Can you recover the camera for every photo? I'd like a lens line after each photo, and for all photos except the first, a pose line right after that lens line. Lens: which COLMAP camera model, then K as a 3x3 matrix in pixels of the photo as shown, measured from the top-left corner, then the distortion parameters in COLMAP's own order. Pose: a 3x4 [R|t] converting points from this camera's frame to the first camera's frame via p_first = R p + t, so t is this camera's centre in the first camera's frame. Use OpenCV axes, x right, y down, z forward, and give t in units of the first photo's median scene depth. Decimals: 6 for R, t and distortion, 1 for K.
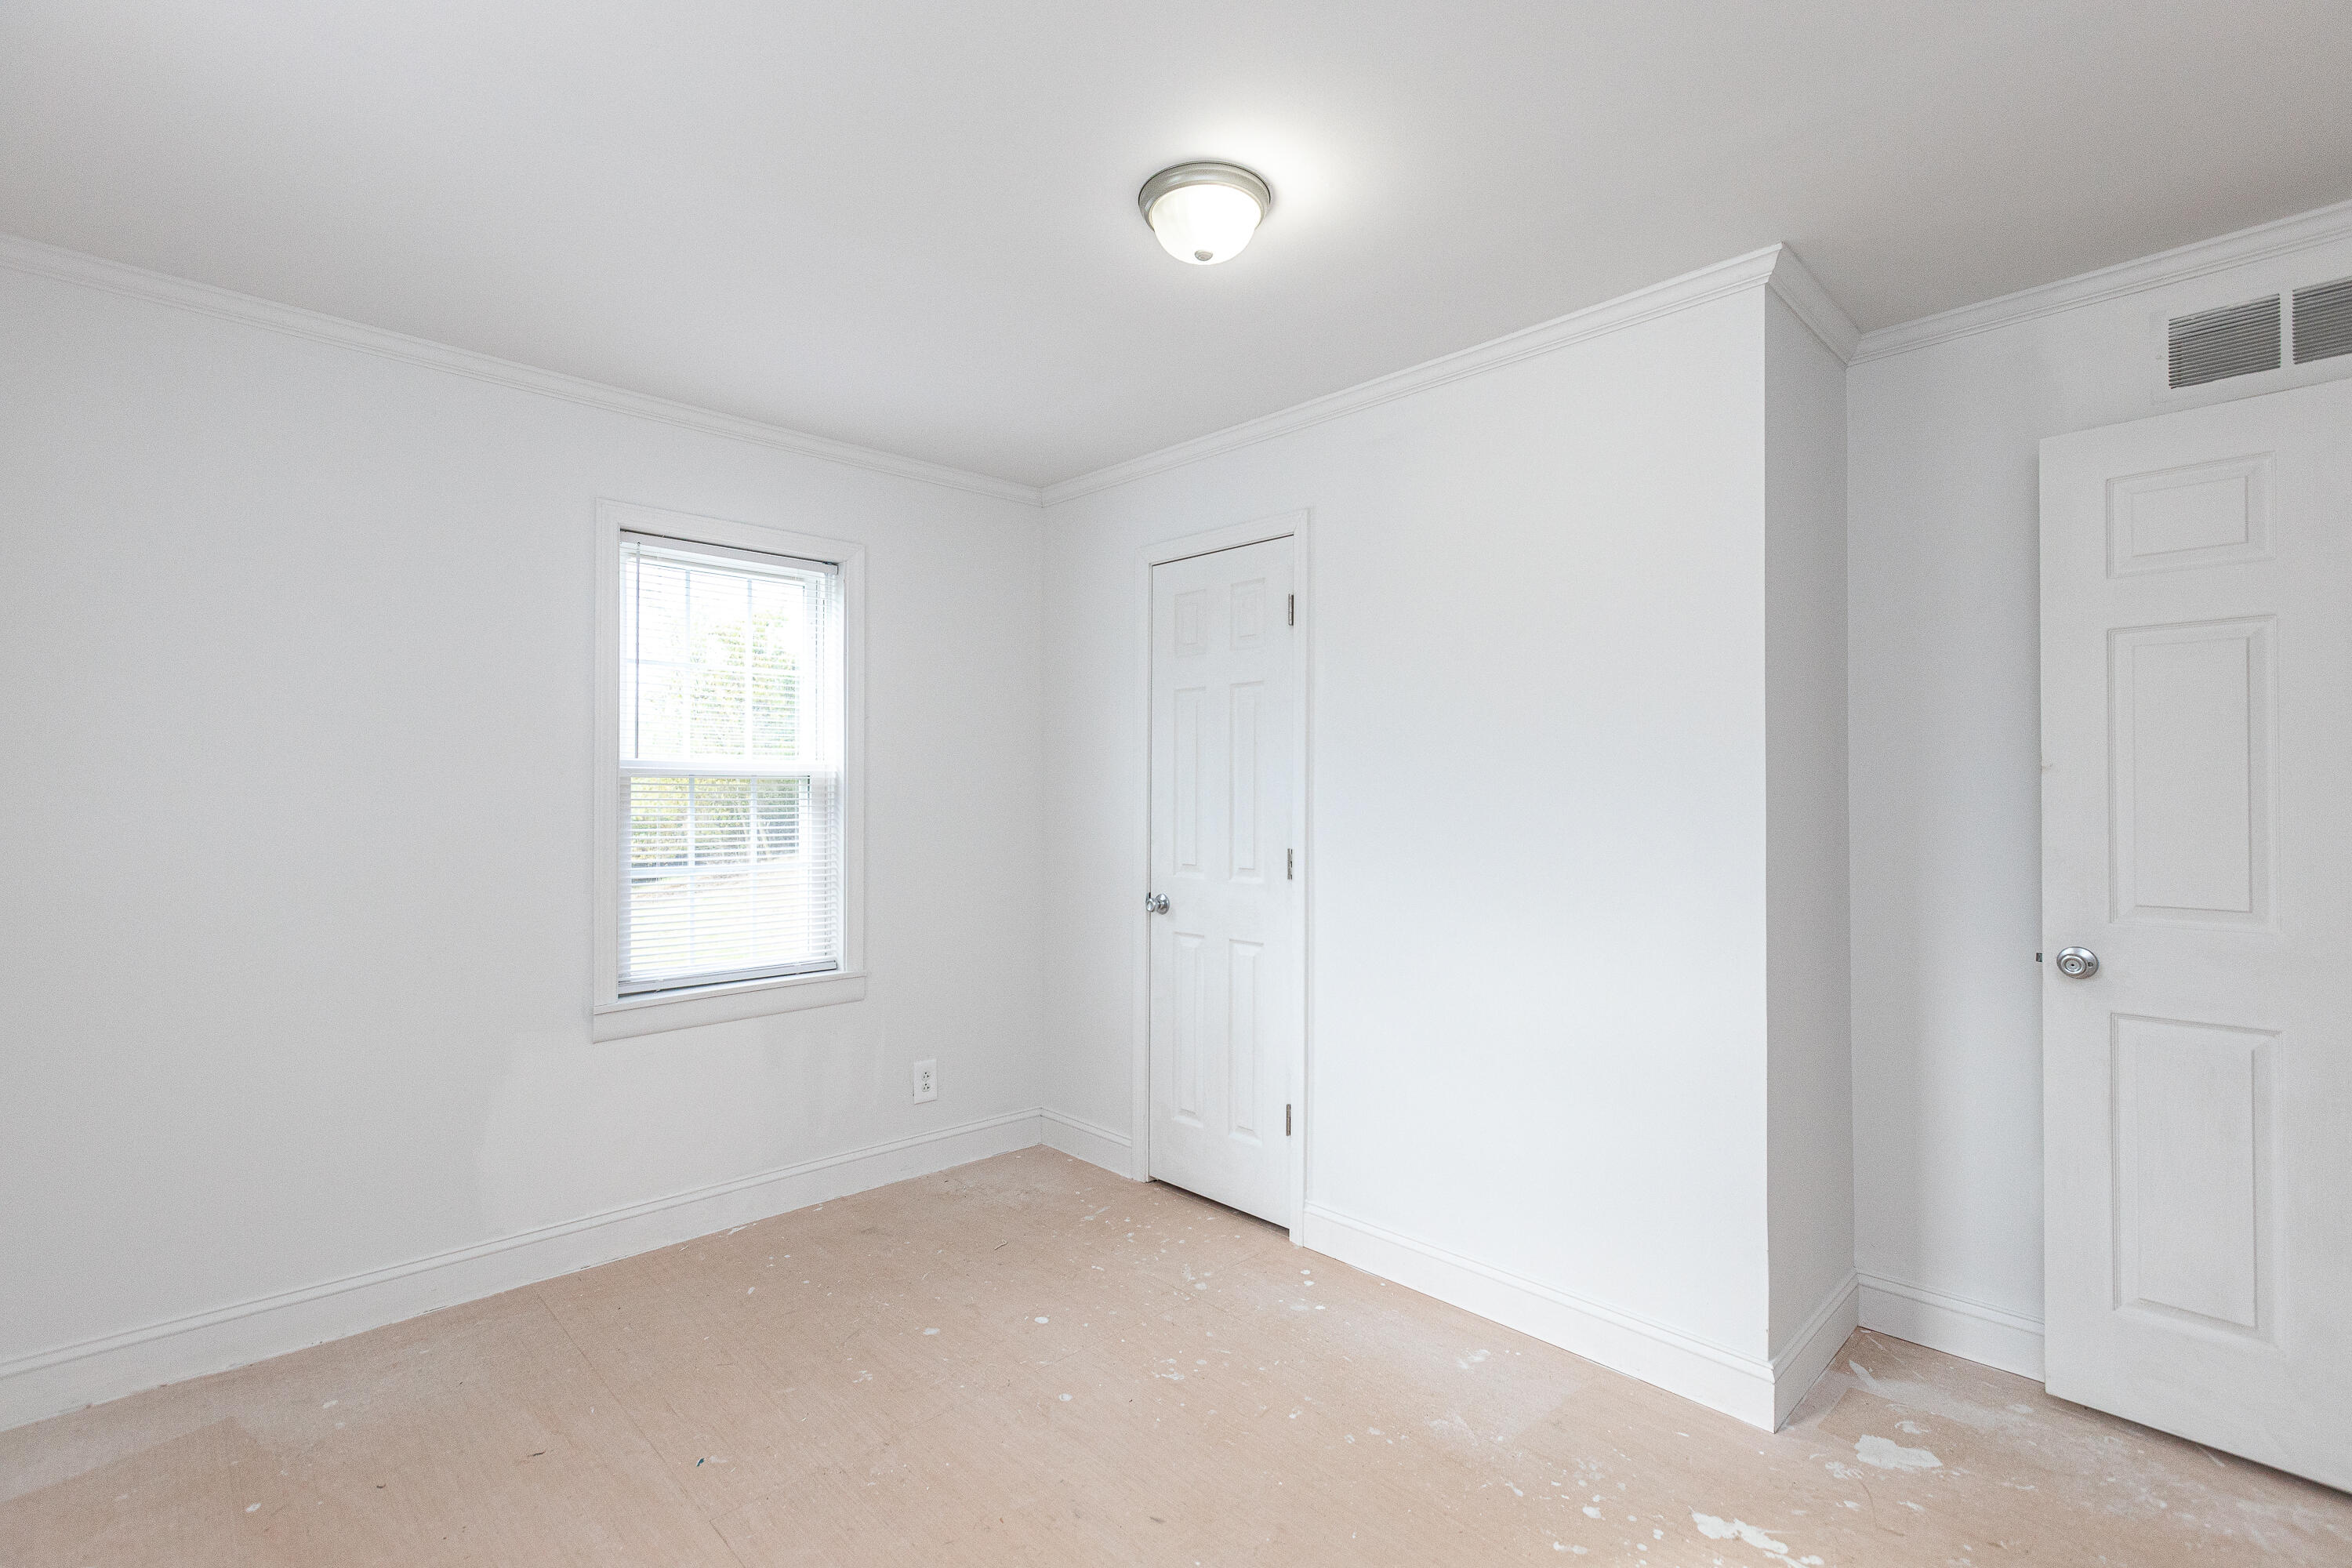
lens RADIAL K [[1069.5, 0, 1163.8], [0, 1069.5, 791.2], [0, 0, 1]] dist [-0.000626, -0.000745]
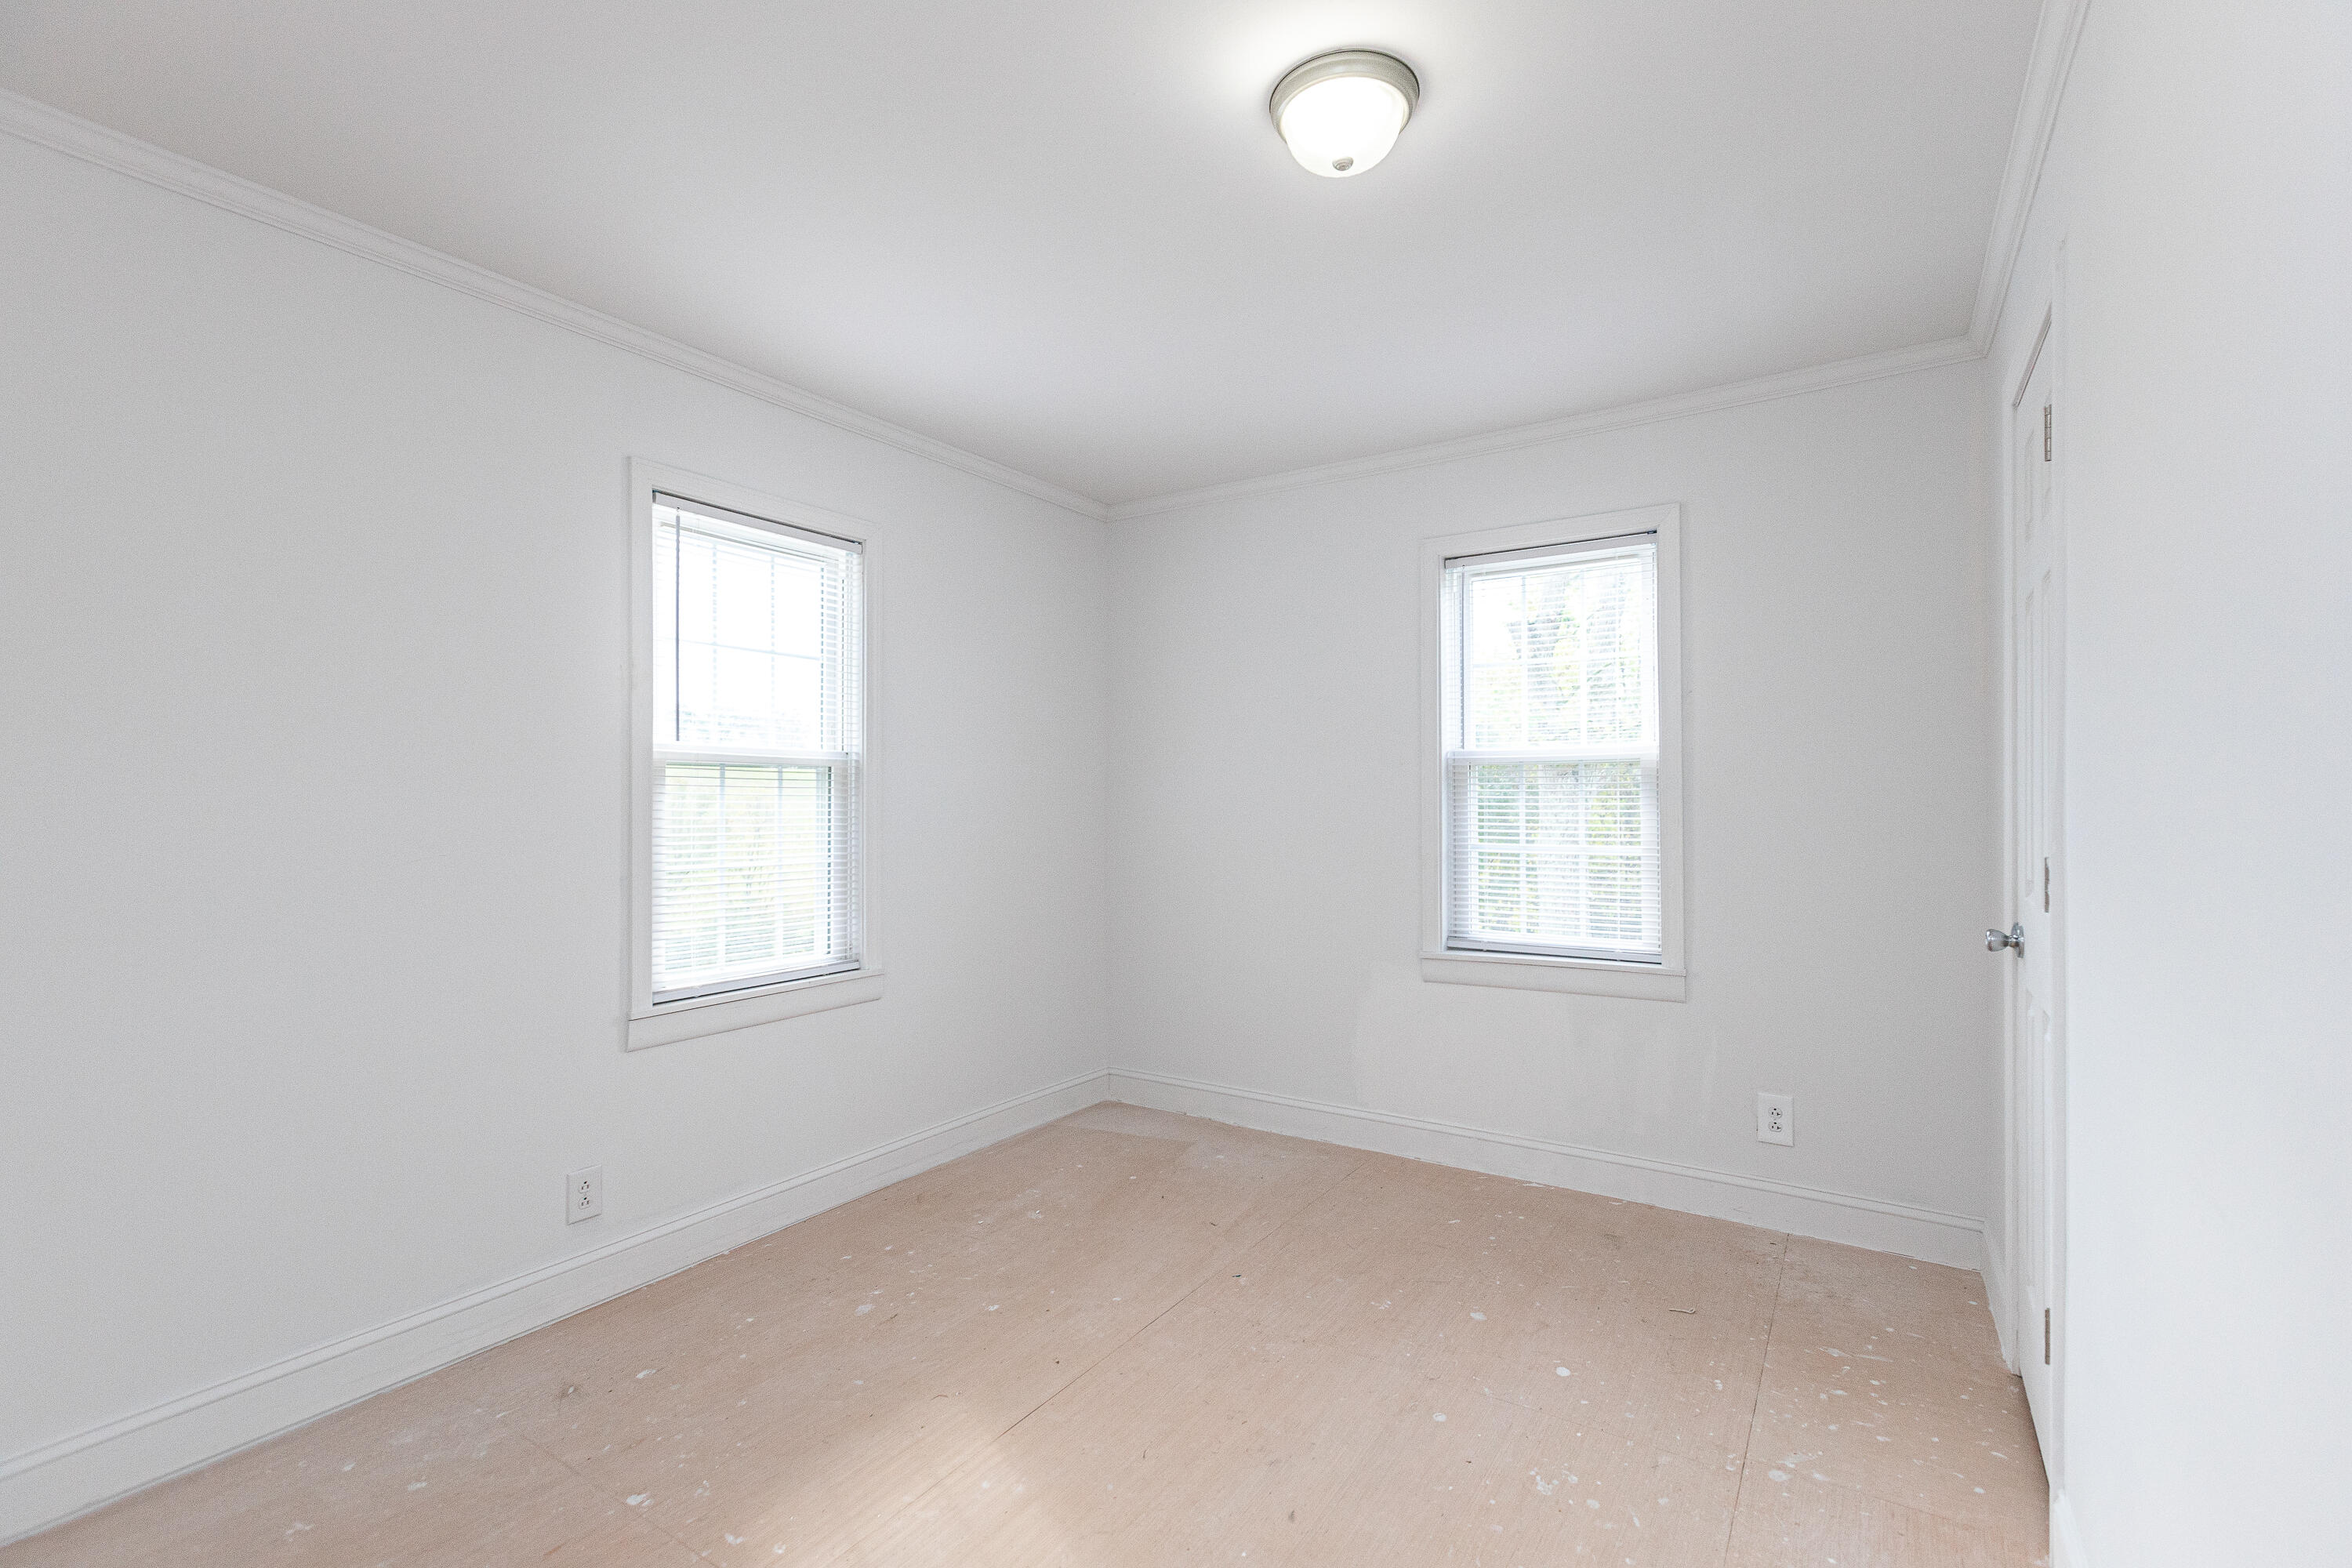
lens RADIAL K [[1040.1, 0, 1179.4], [0, 1040.1, 798.0], [0, 0, 1]] dist [-0.000388, -0.000178]
pose [[0.218948, -0.004397, -0.975727, 0.564865], [0.005996, 0.999977, -0.003161, 0.025114], [0.975718, -0.005158, 0.218969, 0.448441]]
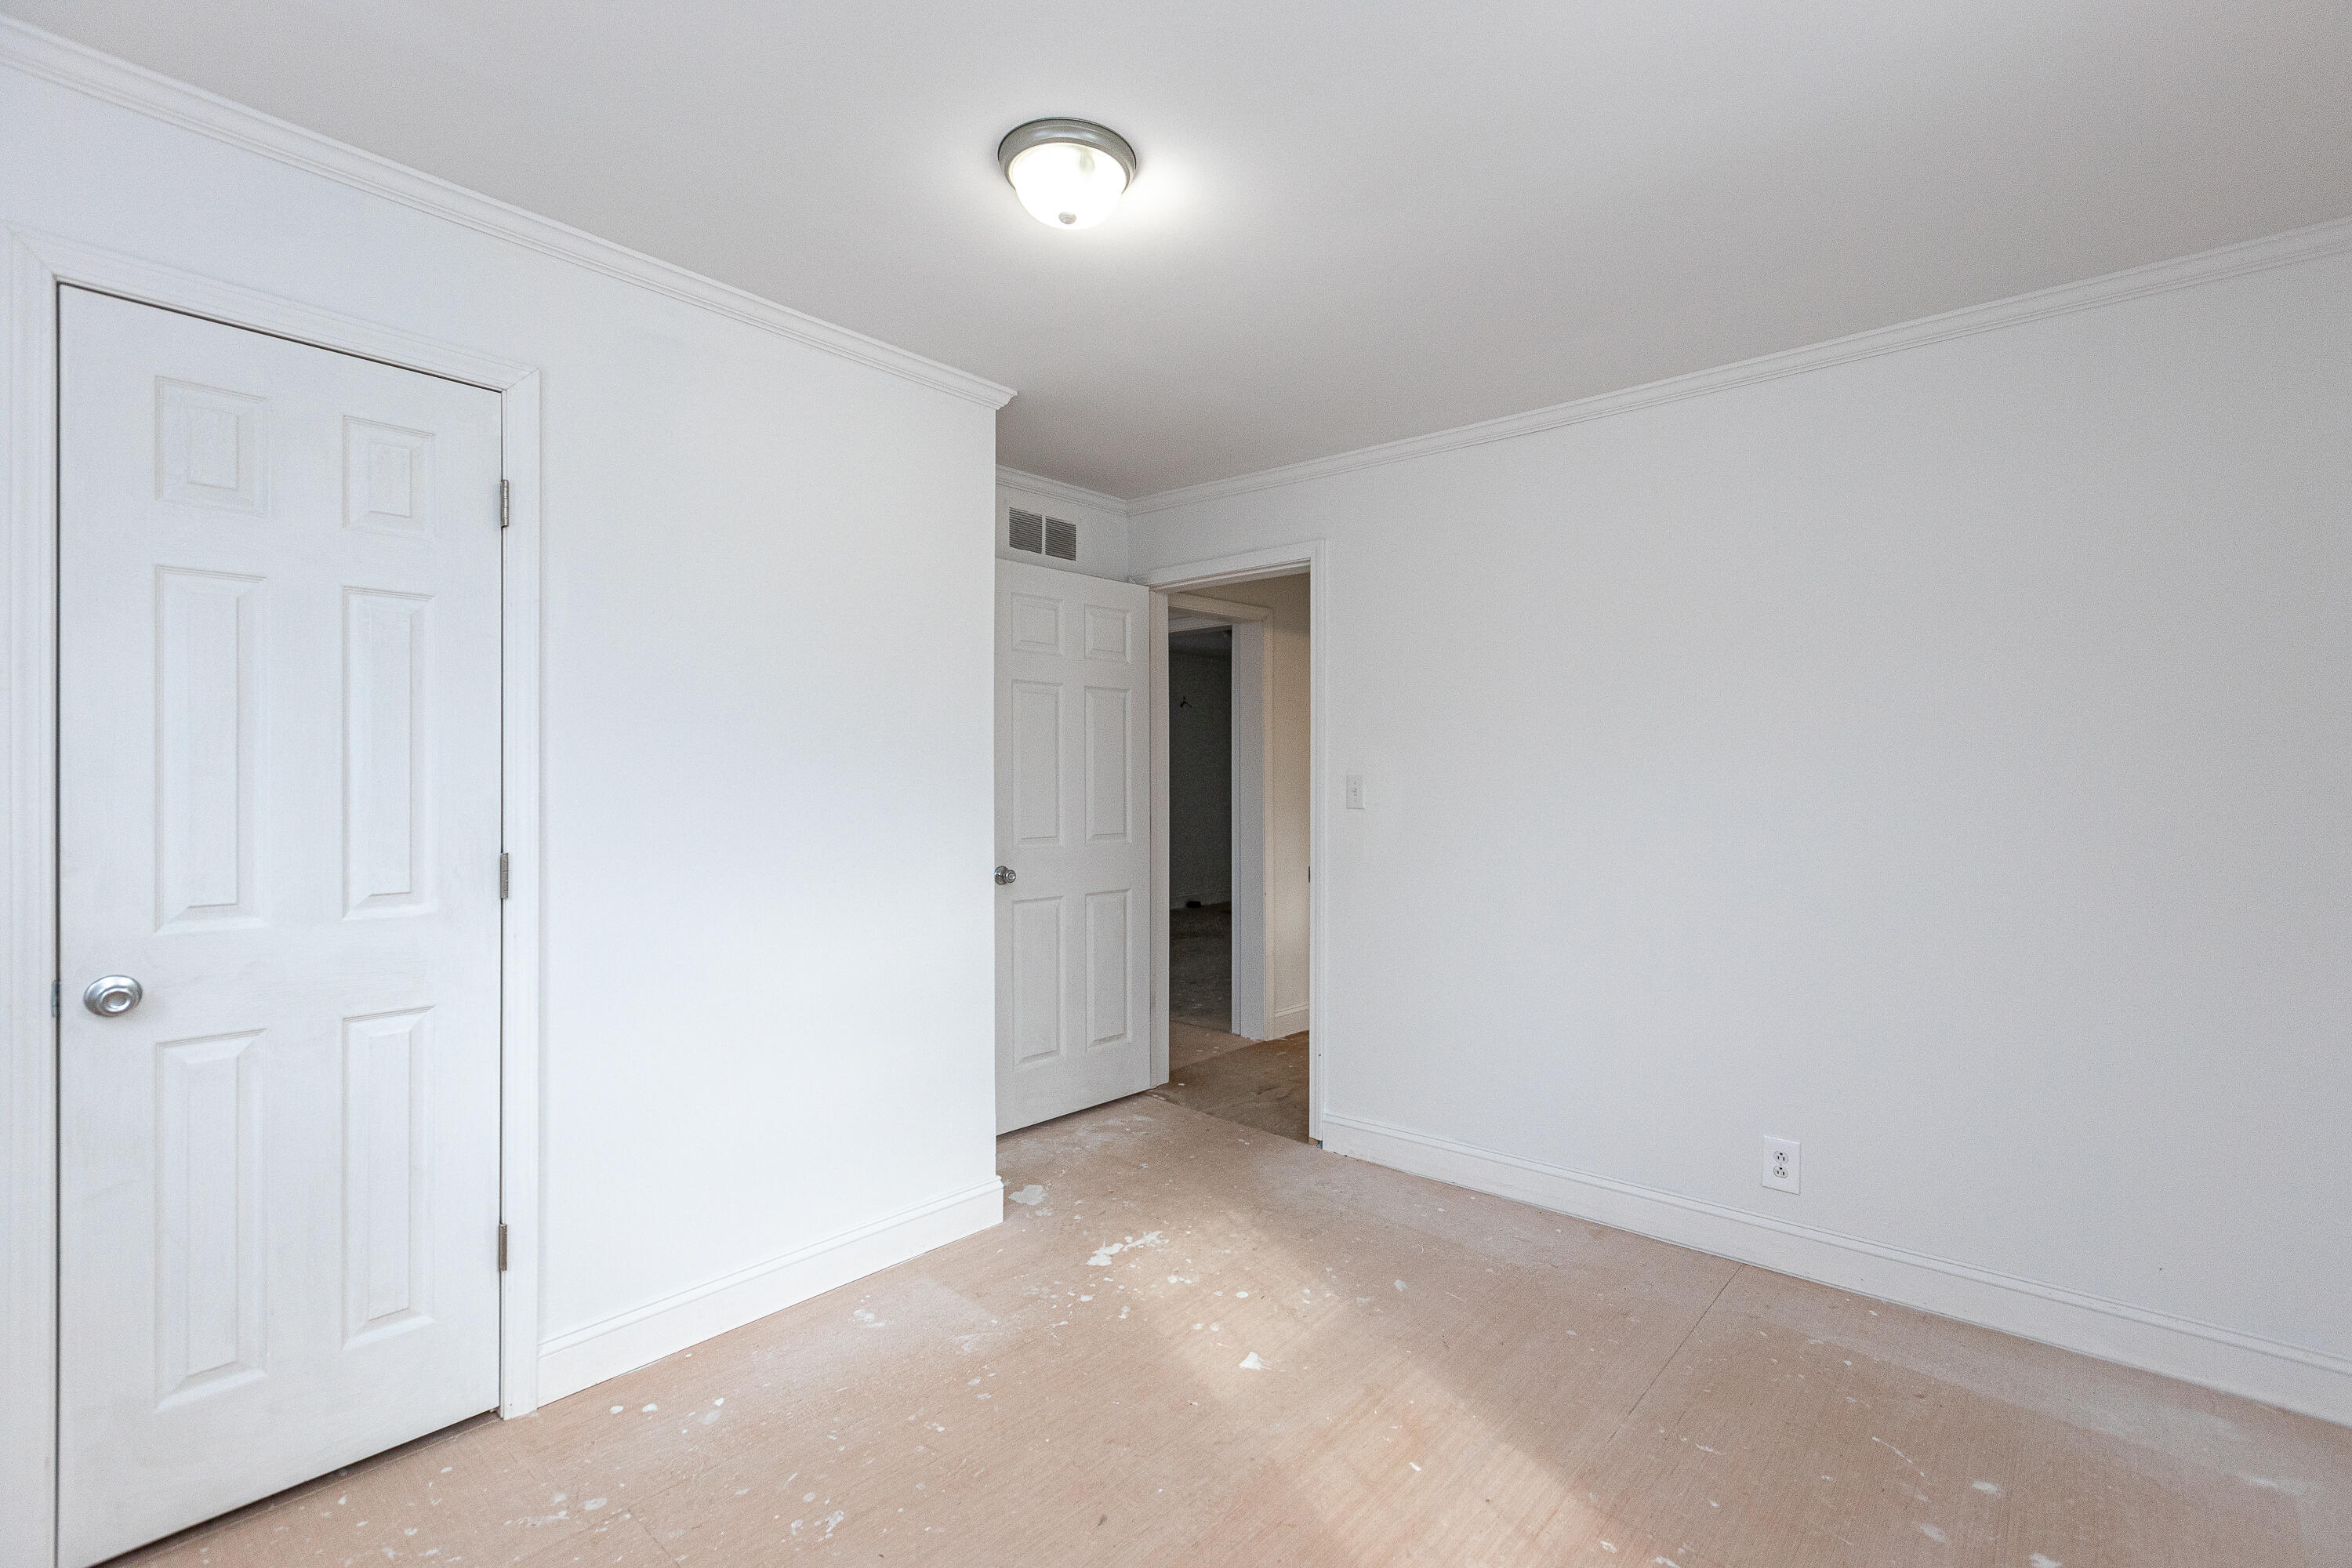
lens RADIAL K [[1069.5, 0, 1163.8], [0, 1069.5, 791.2], [0, 0, 1]] dist [-0.000626, -0.000745]
pose [[-0.099549, -0.015404, 0.994913, -0.620603], [-0.009807, 0.999847, 0.014500, 0.000445], [-0.994984, -0.008313, -0.099684, 0.667533]]
